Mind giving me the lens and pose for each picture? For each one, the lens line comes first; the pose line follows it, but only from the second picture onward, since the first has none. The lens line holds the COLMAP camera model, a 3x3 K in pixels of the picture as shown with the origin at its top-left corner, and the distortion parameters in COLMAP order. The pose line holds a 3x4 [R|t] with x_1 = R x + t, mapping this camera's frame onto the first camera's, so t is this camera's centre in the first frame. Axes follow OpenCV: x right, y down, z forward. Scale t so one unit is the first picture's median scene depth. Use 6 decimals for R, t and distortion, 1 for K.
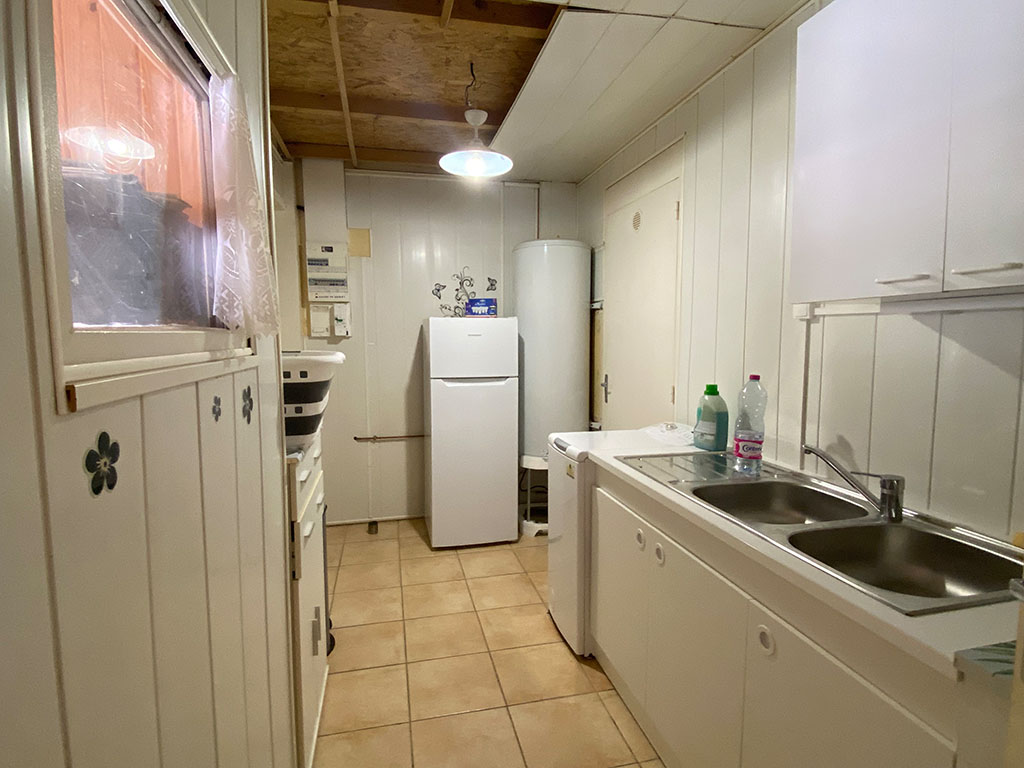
lens RADIAL K [[538.9, 0, 512.0], [0, 538.9, 384.0], [0, 0, 1]] dist [0.075534, -0.064229]
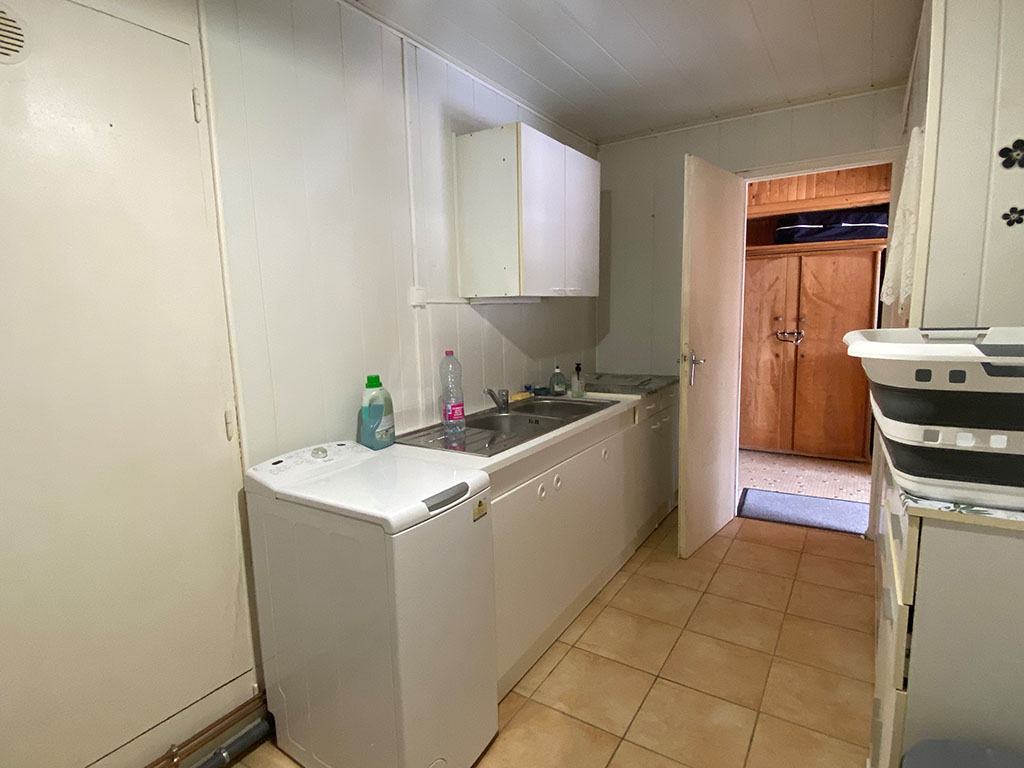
lens RADIAL K [[538.9, 0, 512.0], [0, 538.9, 384.0], [0, 0, 1]] dist [0.075534, -0.064229]
pose [[-0.696668, -0.048810, 0.715732, -0.510989], [0.115096, 0.977154, 0.178668, -0.137019], [-0.708101, 0.206850, -0.675134, 1.698130]]
